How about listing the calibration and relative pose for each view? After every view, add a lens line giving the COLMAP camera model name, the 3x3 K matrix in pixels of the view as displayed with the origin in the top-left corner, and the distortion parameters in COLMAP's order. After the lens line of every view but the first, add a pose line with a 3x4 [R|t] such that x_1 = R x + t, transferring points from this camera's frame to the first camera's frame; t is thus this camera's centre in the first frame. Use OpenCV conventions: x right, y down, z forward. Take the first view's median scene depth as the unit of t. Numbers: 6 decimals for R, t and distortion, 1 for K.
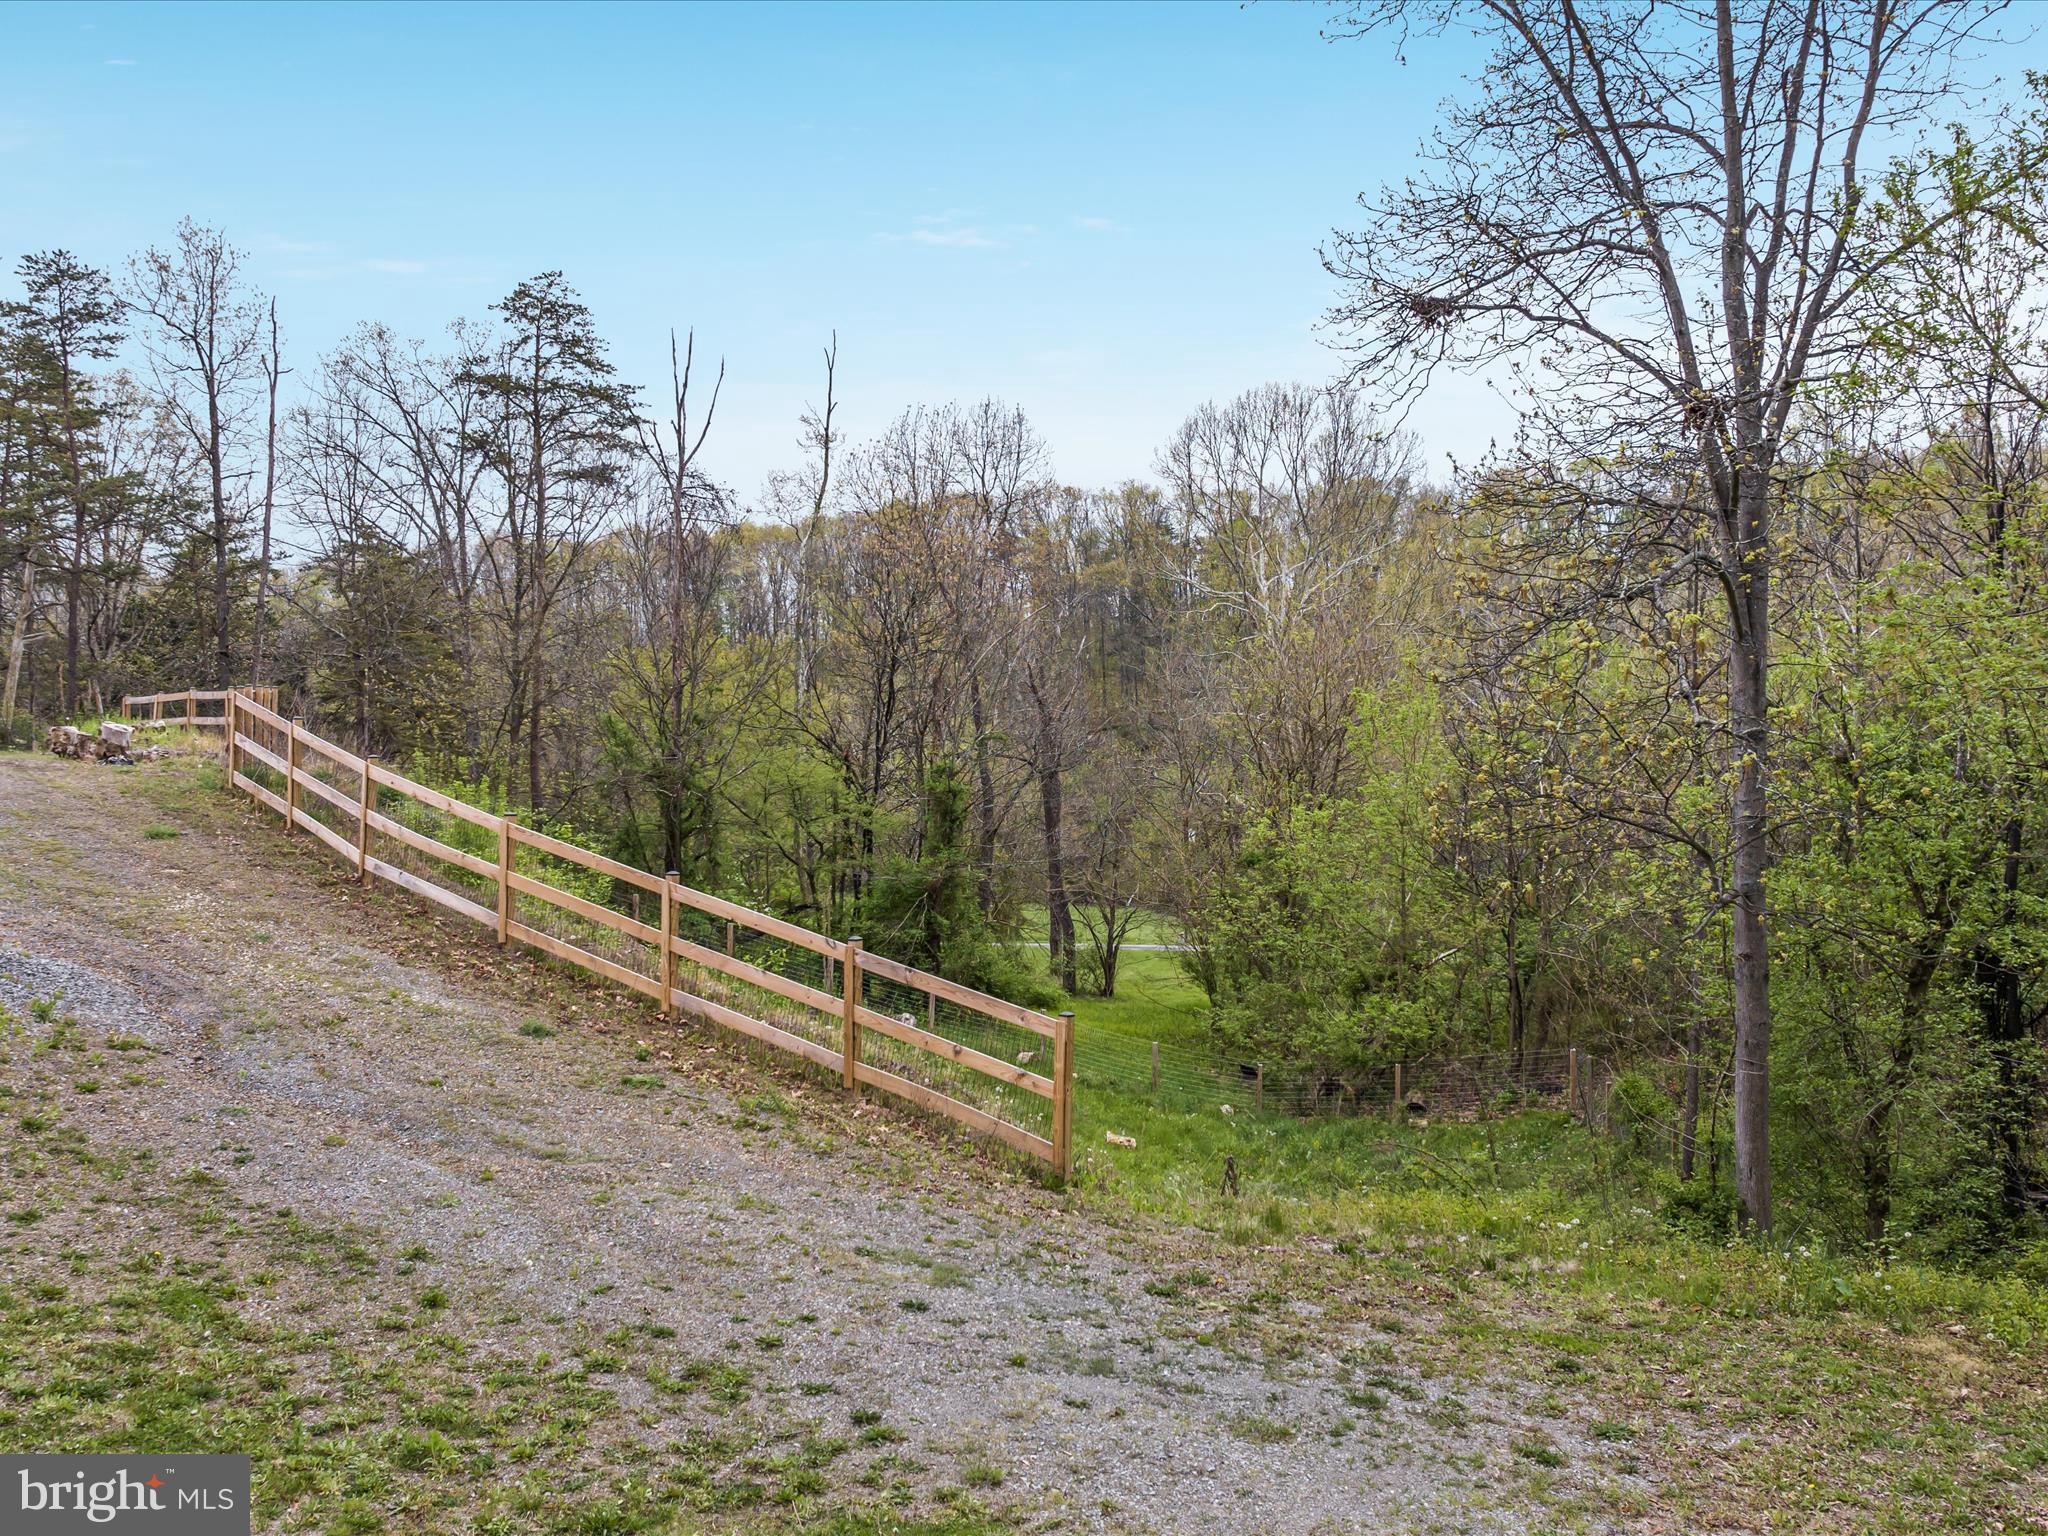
lens RADIAL K [[1935.7, 0, 1043.6], [0, 1935.7, 760.4], [0, 0, 1]] dist [-0.012573, -0.025126]
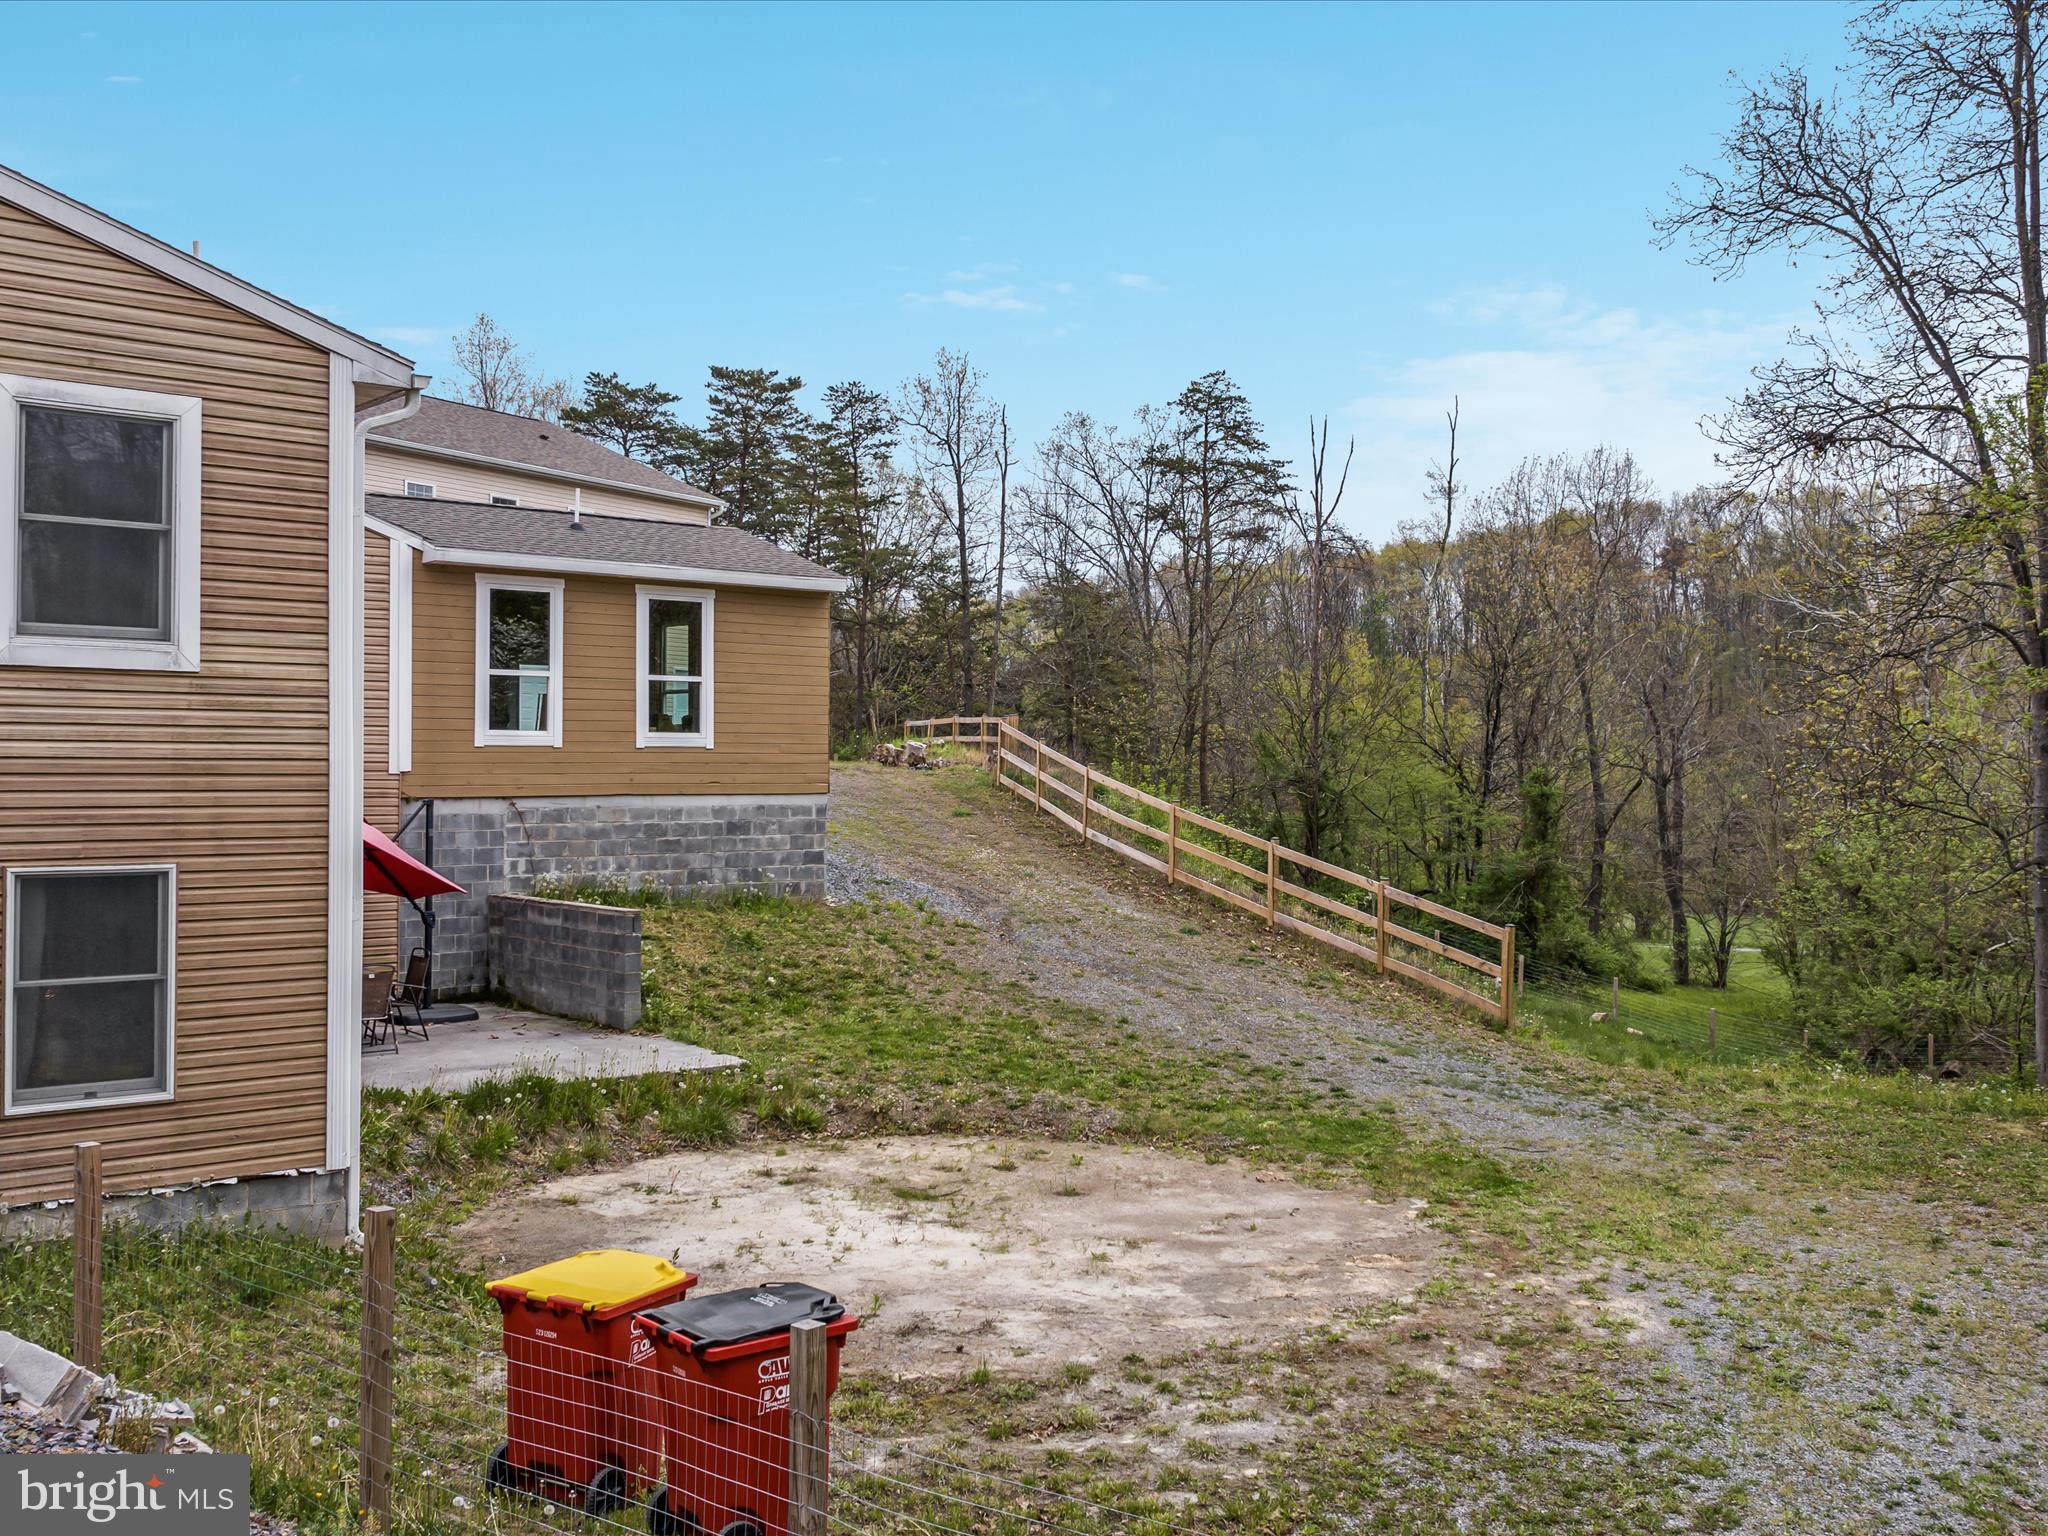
lens RADIAL K [[1935.7, 0, 1043.6], [0, 1935.7, 760.4], [0, 0, 1]] dist [-0.012573, -0.025126]
pose [[0.940862, -0.000136, -0.338789, 0.060776], [-0.001656, 0.999986, -0.005000, 0.001226], [0.338785, 0.005266, 0.940849, -0.201683]]
